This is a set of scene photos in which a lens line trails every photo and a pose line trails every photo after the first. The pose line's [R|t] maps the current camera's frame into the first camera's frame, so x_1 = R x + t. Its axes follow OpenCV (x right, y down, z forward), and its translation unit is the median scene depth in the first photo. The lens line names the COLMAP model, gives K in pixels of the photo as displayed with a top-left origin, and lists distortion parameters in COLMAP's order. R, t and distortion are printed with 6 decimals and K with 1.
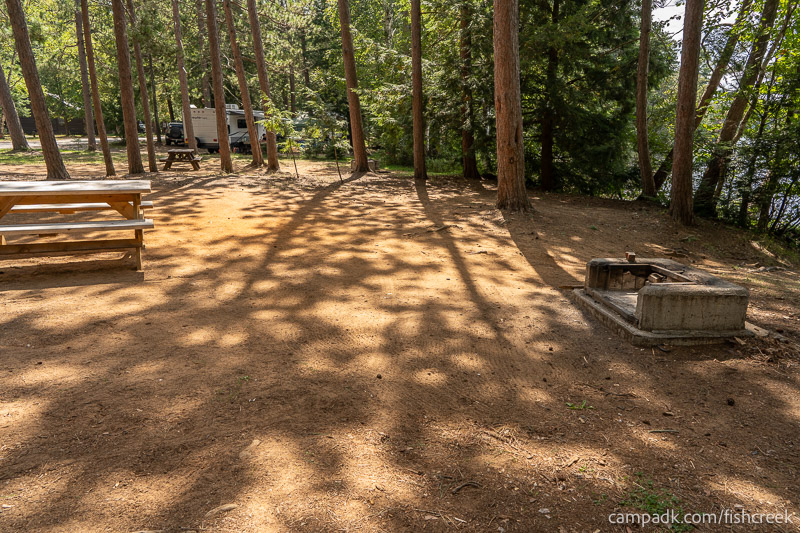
lens RADIAL K [[532.7, 0, 398.6], [0, 532.7, 264.2], [0, 0, 1]] dist [0.001260, 0.000590]
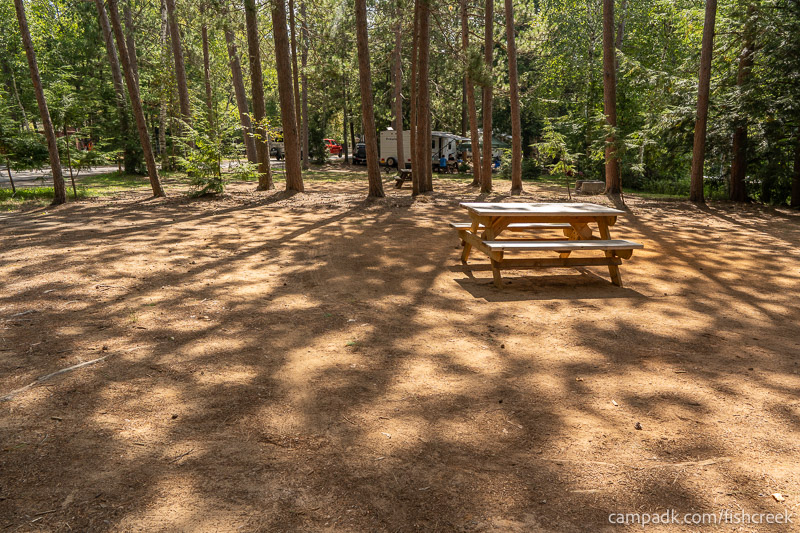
lens RADIAL K [[532.7, 0, 400.6], [0, 532.7, 269.8], [0, 0, 1]] dist [0.001260, 0.000590]
pose [[0.976150, 0.047329, -0.211876, -0.637734], [-0.052194, 0.998485, -0.017424, 0.018176], [0.210731, 0.028067, 0.977141, -0.146531]]
